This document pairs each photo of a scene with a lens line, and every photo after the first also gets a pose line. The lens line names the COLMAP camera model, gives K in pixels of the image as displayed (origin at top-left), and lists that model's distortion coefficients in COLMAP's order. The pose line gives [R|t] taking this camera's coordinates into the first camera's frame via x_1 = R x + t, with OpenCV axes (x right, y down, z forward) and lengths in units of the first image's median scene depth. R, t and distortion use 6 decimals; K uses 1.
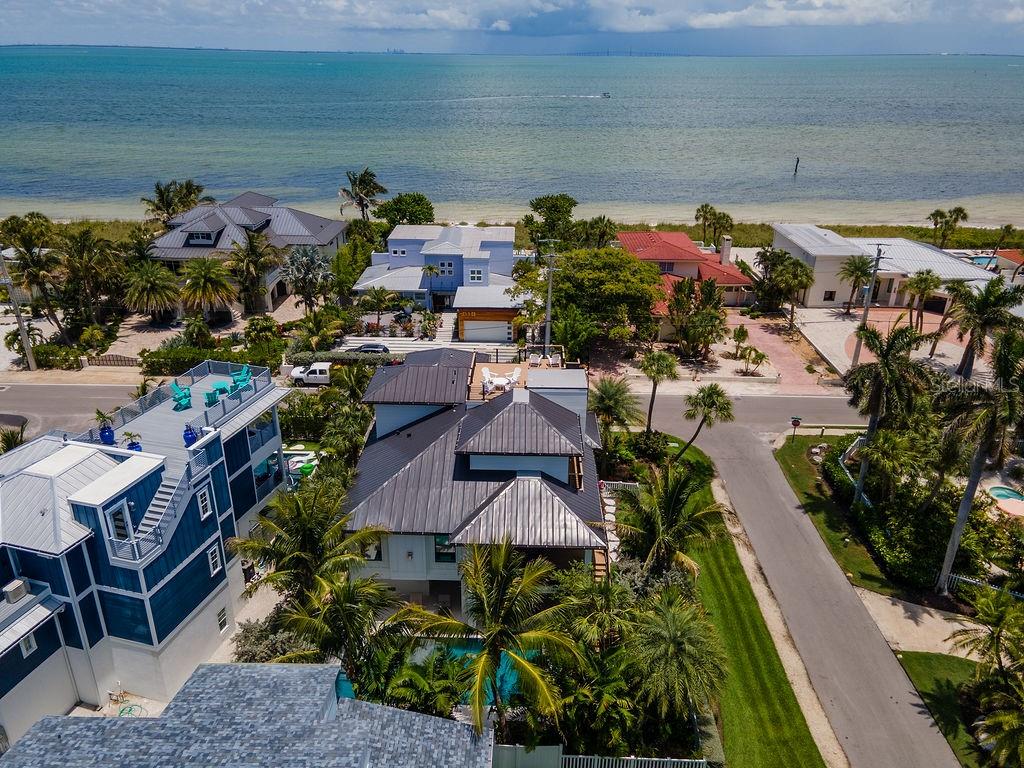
lens RADIAL K [[744.0, 0, 508.4], [0, 744.0, 384.0], [0, 0, 1]] dist [0.017189, 0.054341]
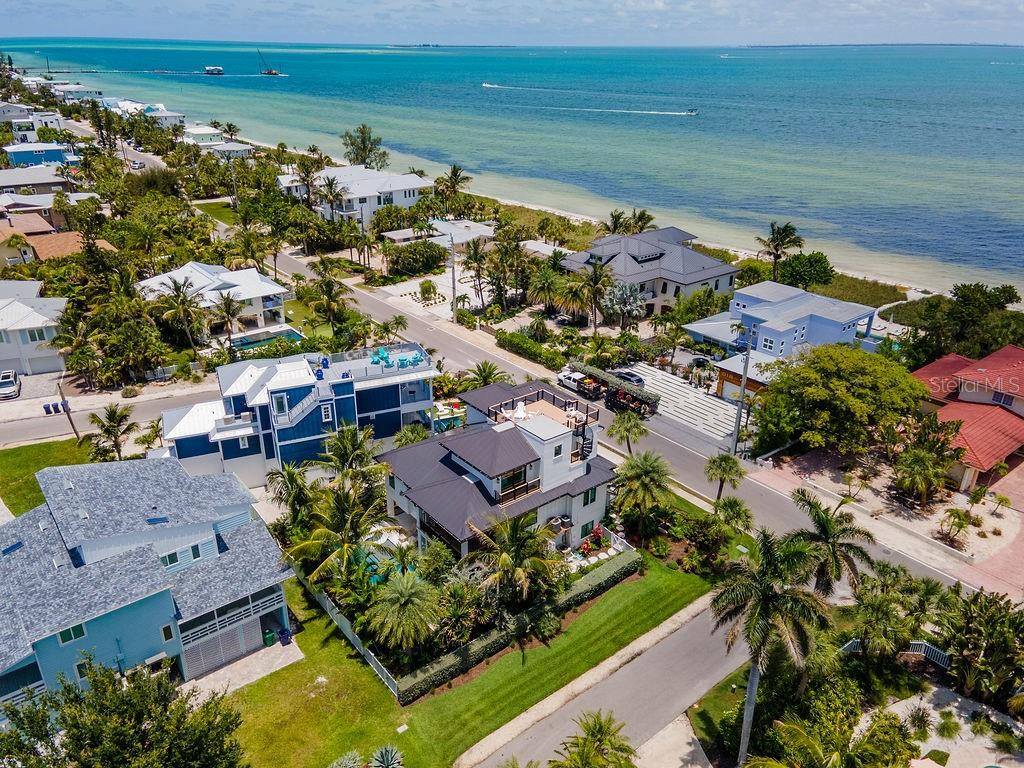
lens RADIAL K [[744.0, 0, 508.4], [0, 744.0, 384.0], [0, 0, 1]] dist [0.017189, 0.054341]
pose [[0.643822, 0.313472, -0.698018, 0.851621], [-0.310972, 0.940692, 0.135627, -0.220700], [0.699135, 0.129745, 0.703119, 0.027364]]
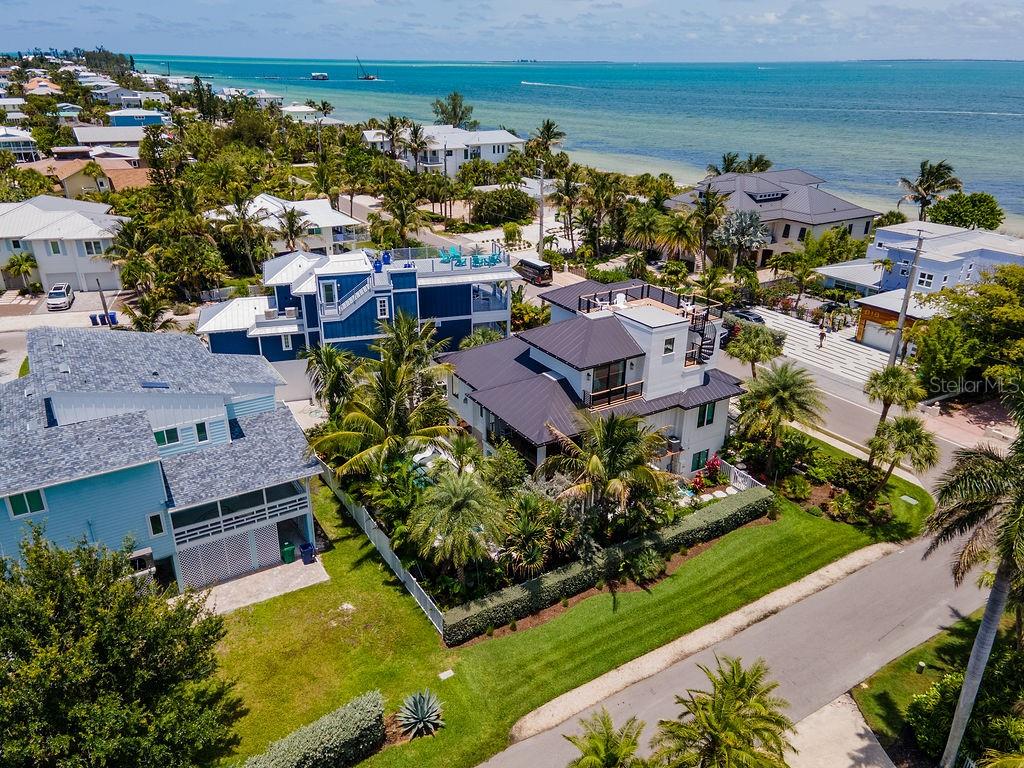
lens RADIAL K [[744.0, 0, 508.4], [0, 744.0, 384.0], [0, 0, 1]] dist [0.017189, 0.054341]
pose [[0.548273, 0.328792, -0.768956, 0.712728], [-0.340767, 0.927513, 0.153617, -0.010491], [0.763724, 0.177811, 0.620571, 0.227759]]
